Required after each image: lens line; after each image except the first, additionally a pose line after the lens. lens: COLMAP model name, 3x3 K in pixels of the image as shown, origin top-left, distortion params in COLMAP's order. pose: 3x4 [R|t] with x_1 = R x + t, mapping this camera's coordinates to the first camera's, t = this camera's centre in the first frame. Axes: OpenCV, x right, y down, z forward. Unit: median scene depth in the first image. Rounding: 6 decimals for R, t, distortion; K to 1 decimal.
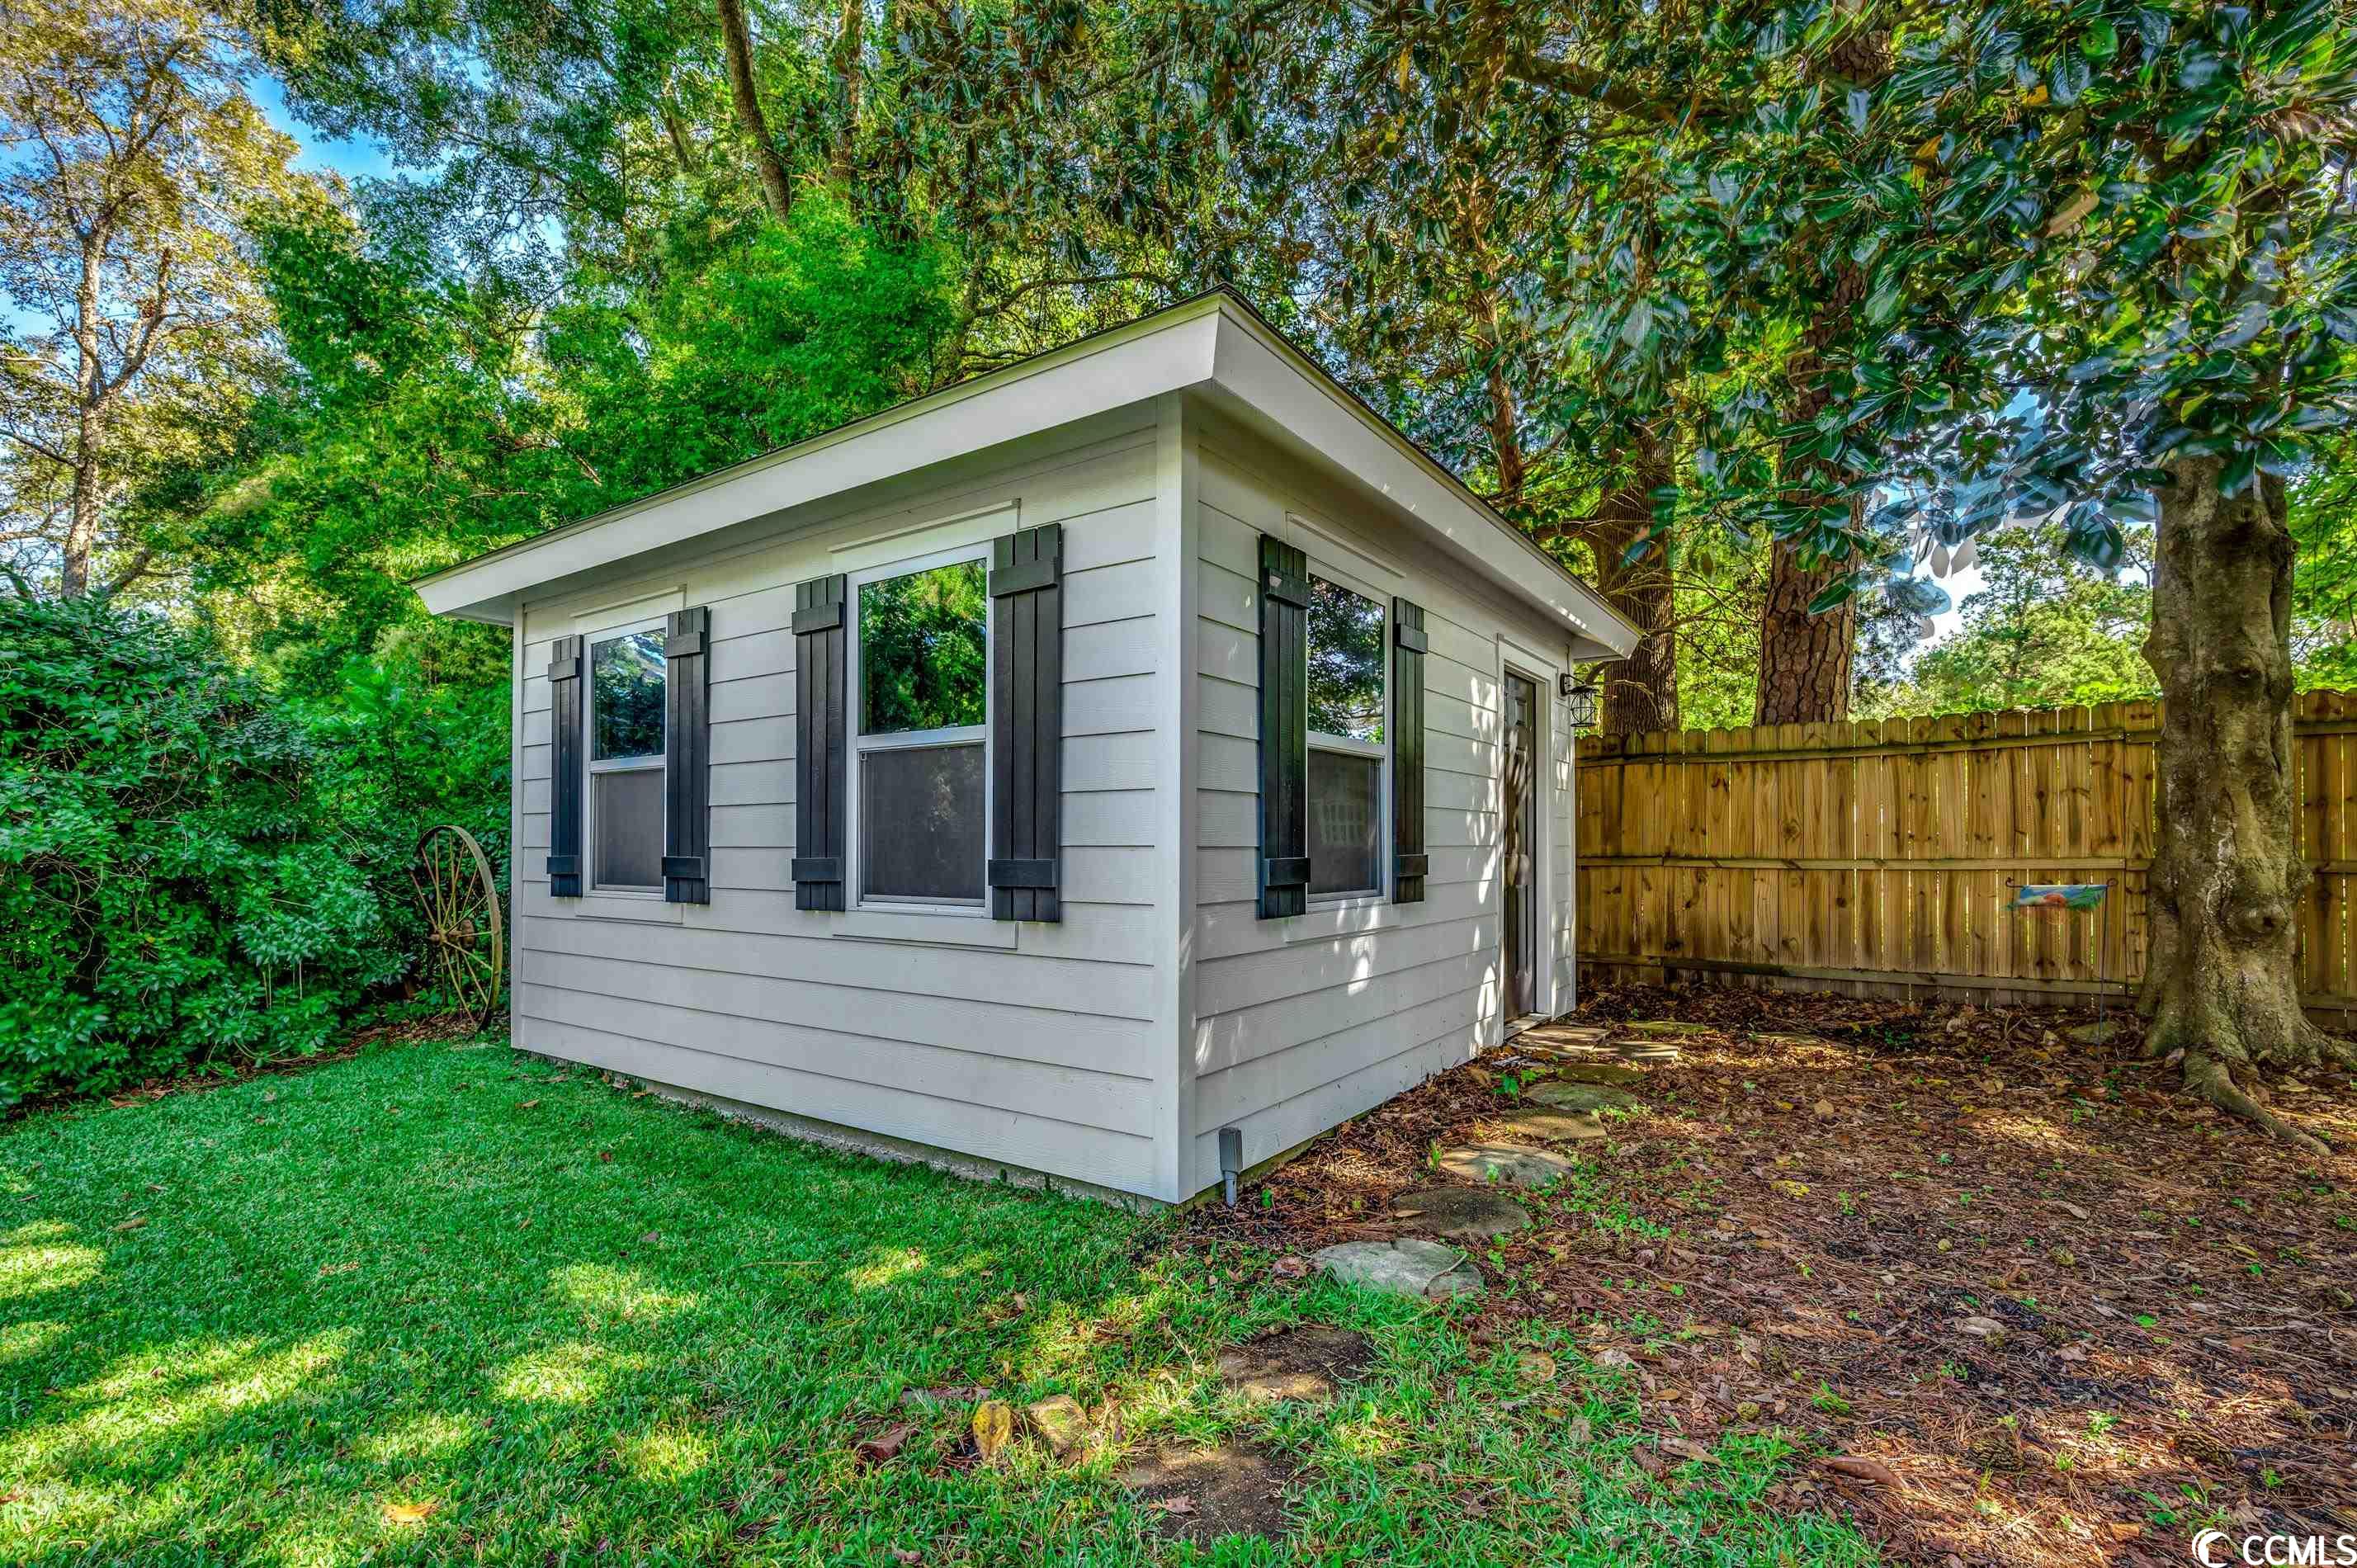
lens RADIAL K [[1052.5, 0, 1184.3], [0, 1052.5, 839.8], [0, 0, 1]] dist [0.002606, -0.000183]
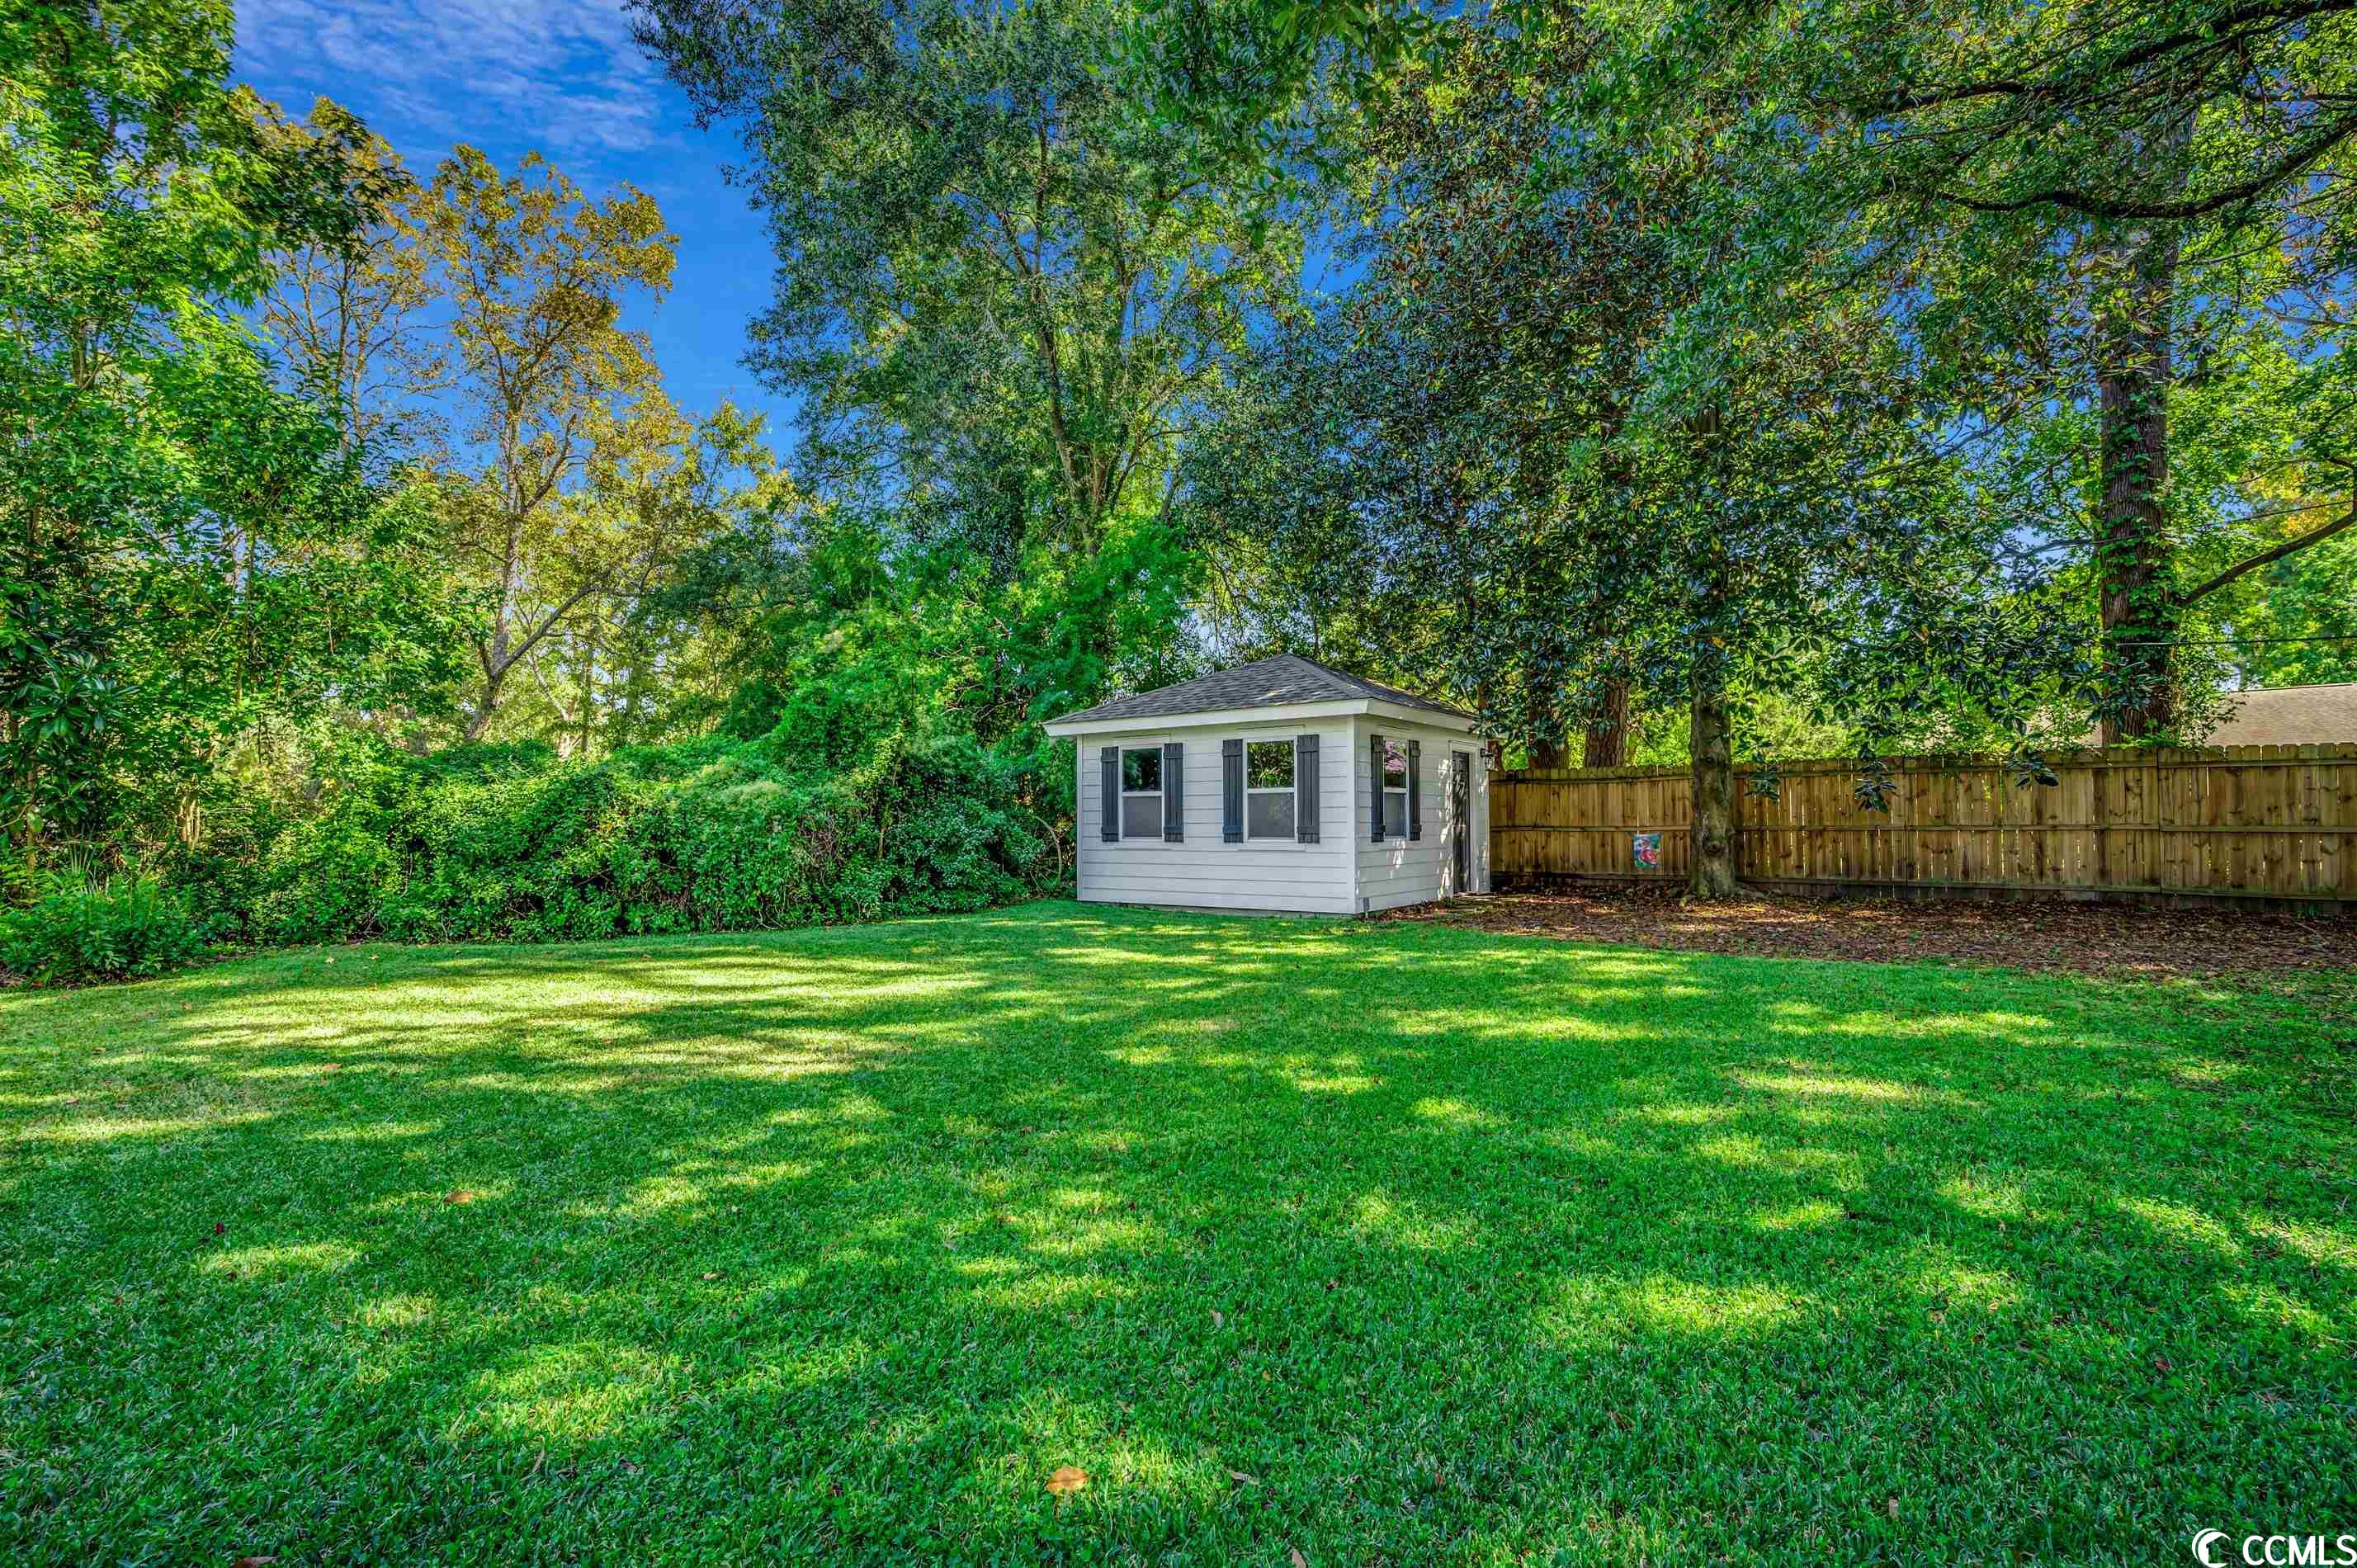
lens RADIAL K [[1111.2, 0, 1185.8], [0, 1111.2, 794.1], [0, 0, 1]] dist [0.019133, -0.000489]
pose [[0.999994, -0.003283, -0.000470, -0.443720], [0.003273, 0.999795, -0.019963, -0.012033], [0.000535, 0.019961, 0.999801, -2.190593]]
